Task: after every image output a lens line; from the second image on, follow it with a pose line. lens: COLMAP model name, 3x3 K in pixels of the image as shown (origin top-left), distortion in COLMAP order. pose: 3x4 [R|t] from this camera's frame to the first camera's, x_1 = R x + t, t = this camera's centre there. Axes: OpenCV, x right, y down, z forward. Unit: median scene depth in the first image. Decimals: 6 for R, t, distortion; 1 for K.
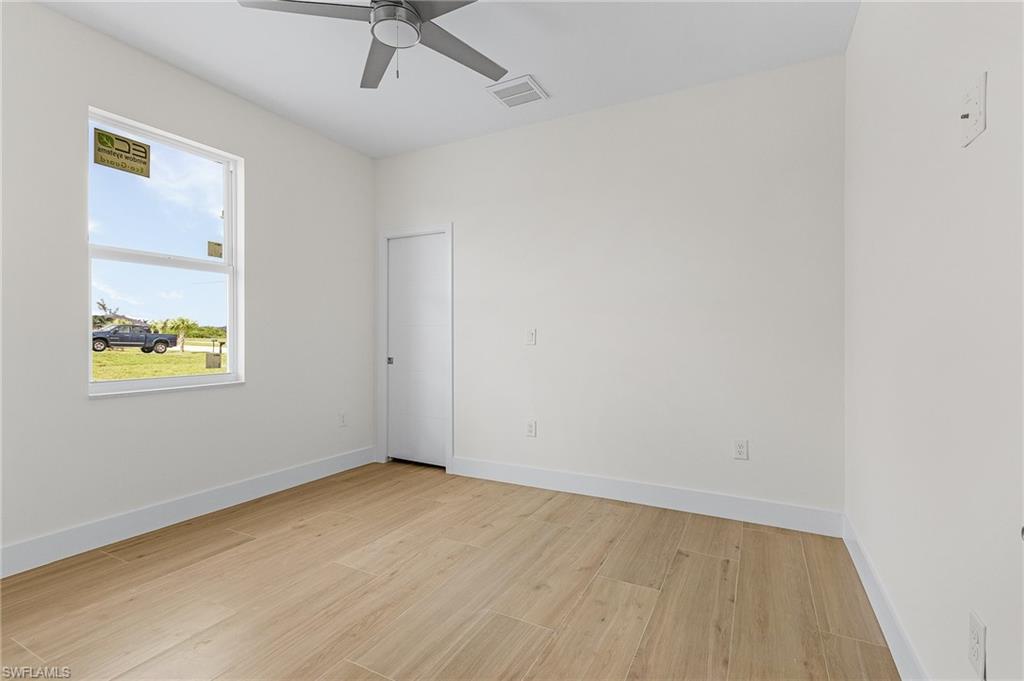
lens RADIAL K [[477.8, 0, 510.0], [0, 477.8, 336.3], [0, 0, 1]] dist [0.000243, 0.000185]
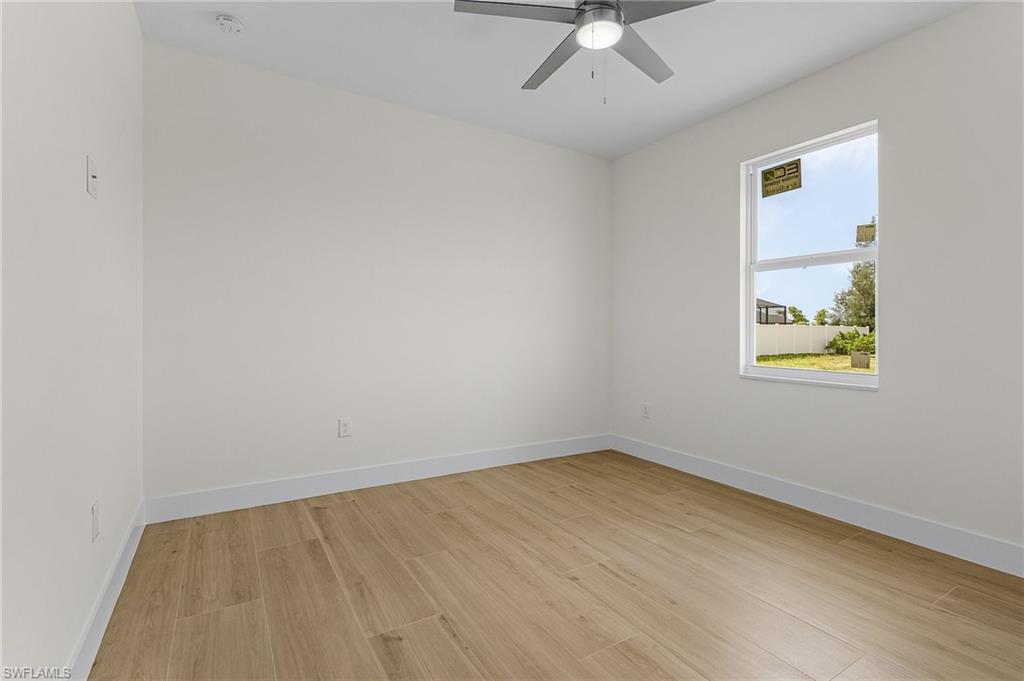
lens RADIAL K [[477.8, 0, 512.9], [0, 477.8, 344.7], [0, 0, 1]] dist [0.000243, 0.000185]
pose [[-0.522360, 0.014907, -0.852594, 0.552542], [0.000915, 0.999856, 0.016921, 0.009754], [0.852724, 0.008059, -0.522299, 1.046303]]
